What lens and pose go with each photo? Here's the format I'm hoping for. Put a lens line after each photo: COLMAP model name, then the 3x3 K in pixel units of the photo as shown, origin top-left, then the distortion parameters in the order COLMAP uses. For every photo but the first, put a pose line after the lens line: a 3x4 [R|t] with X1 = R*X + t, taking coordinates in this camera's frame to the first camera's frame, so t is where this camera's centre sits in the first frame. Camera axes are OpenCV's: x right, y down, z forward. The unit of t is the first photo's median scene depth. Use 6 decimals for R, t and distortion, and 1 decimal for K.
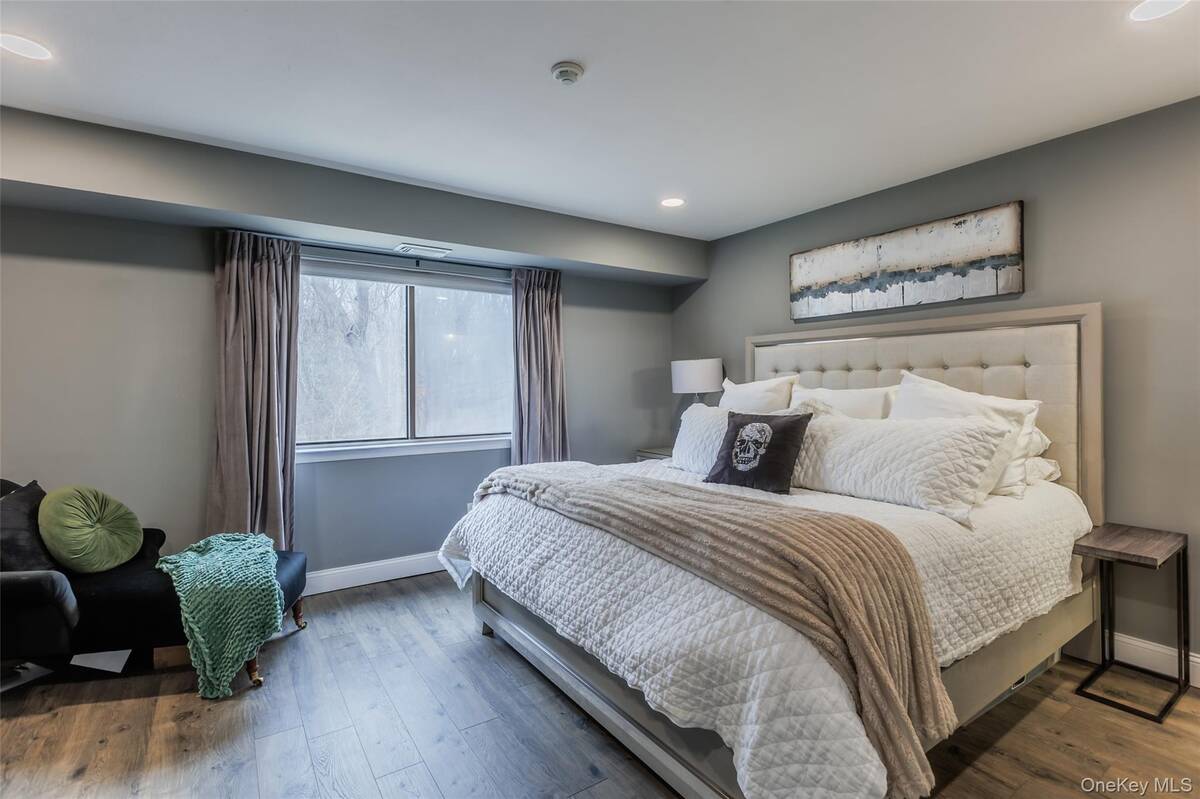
lens RADIAL K [[571.3, 0, 601.1], [0, 571.3, 390.2], [0, 0, 1]] dist [-0.001875, -0.000095]
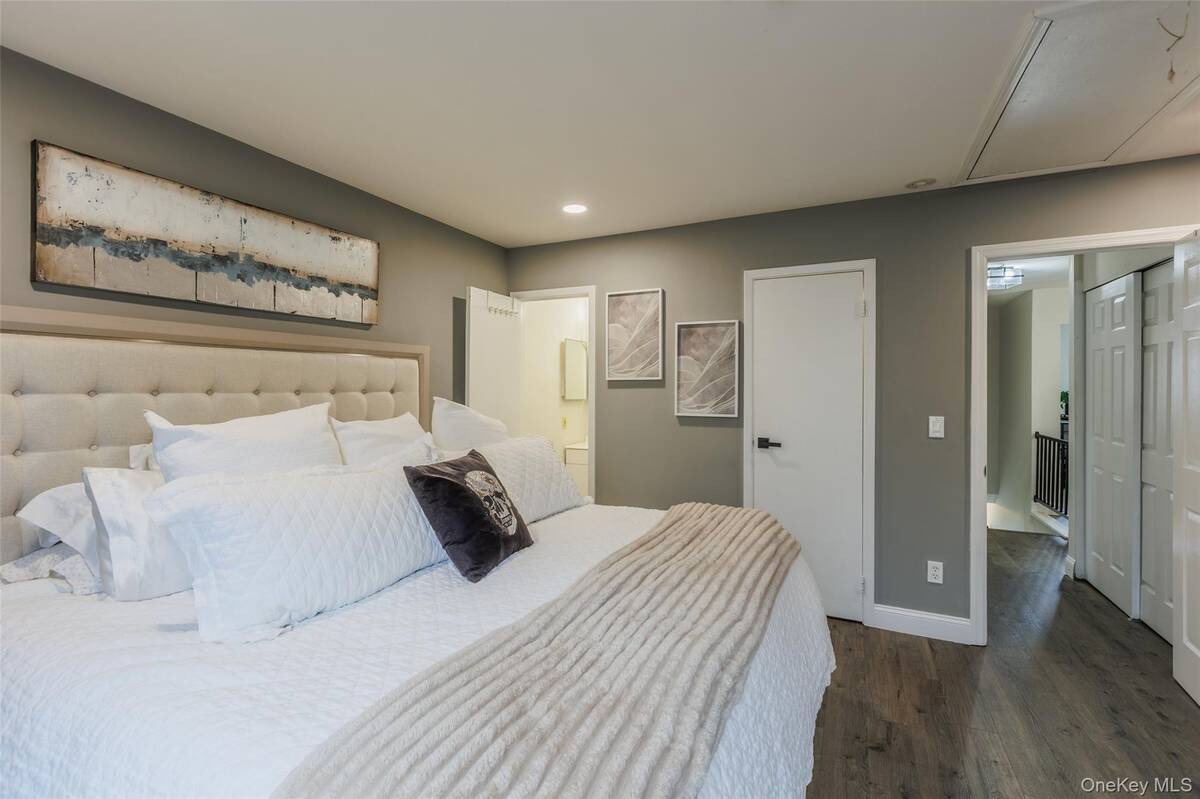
lens RADIAL K [[543.7, 0, 599.4], [0, 543.7, 395.5], [0, 0, 1]] dist [-0.001610, 0.000087]
pose [[-0.496241, -0.003167, 0.868179, -0.346969], [0.009775, 0.999910, 0.009235, -0.036488], [-0.868130, 0.013069, -0.496165, 1.019520]]
